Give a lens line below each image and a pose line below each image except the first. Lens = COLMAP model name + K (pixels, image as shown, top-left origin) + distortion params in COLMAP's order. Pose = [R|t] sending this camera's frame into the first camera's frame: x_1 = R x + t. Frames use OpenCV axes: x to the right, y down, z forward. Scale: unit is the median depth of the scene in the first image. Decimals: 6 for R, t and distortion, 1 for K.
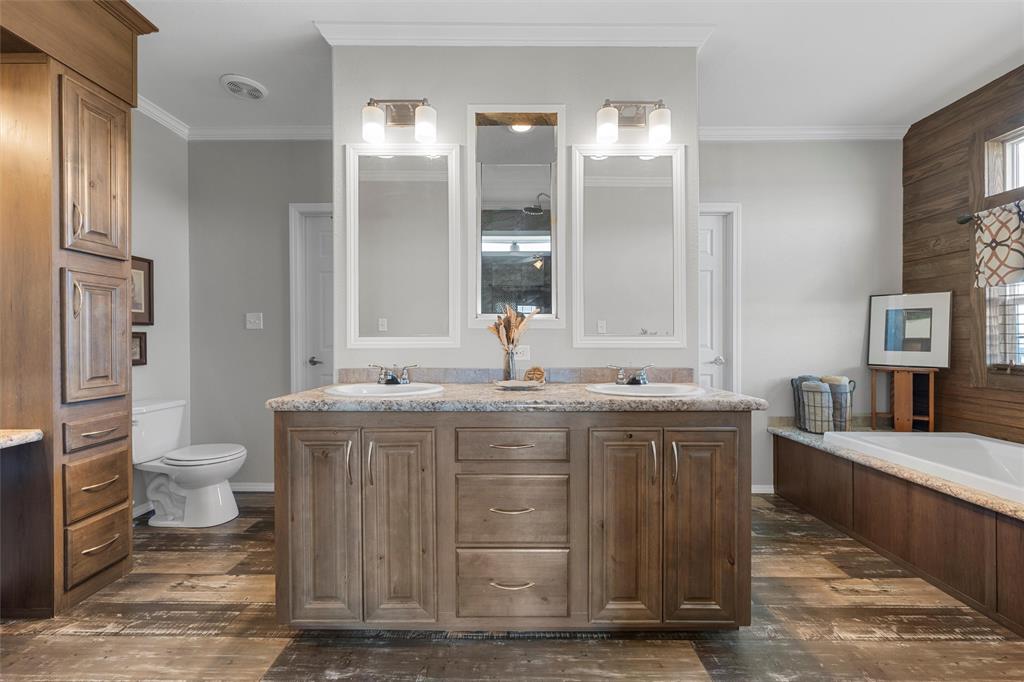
lens RADIAL K [[395.0, 0, 513.0], [0, 395.0, 339.3], [0, 0, 1]] dist [-0.000340, 0.000045]
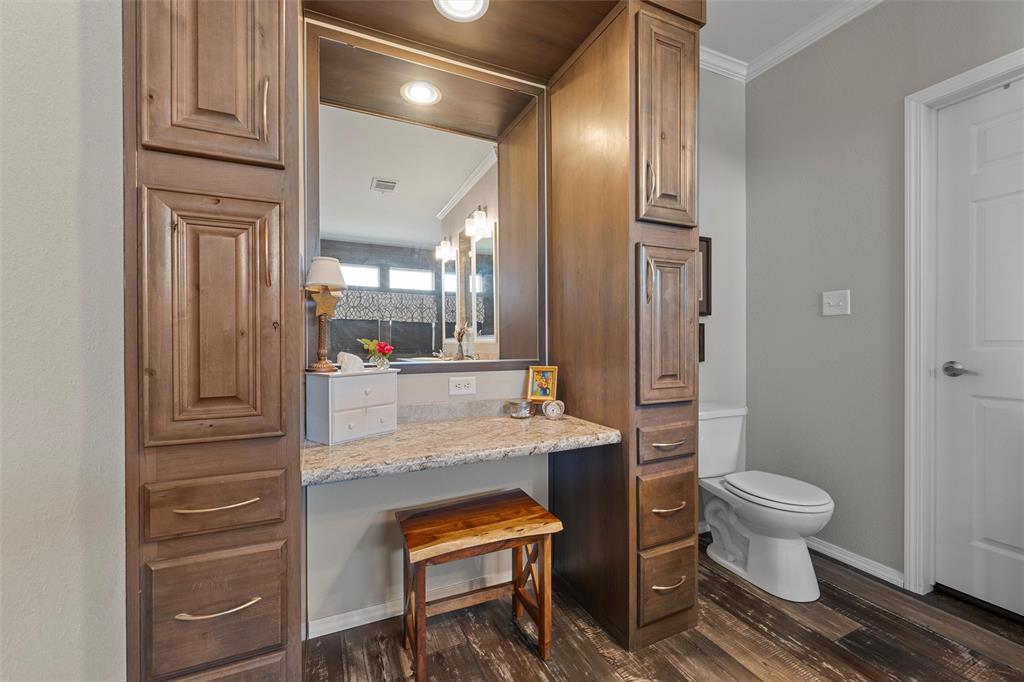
lens RADIAL K [[412.4, 0, 513.2], [0, 412.4, 350.0], [0, 0, 1]] dist [-0.000705, 0.000025]
pose [[0.416136, 0.024405, -0.908975, -0.415618], [0.003808, 0.999584, 0.028581, 0.018326], [0.909295, -0.015355, 0.415870, 0.362423]]
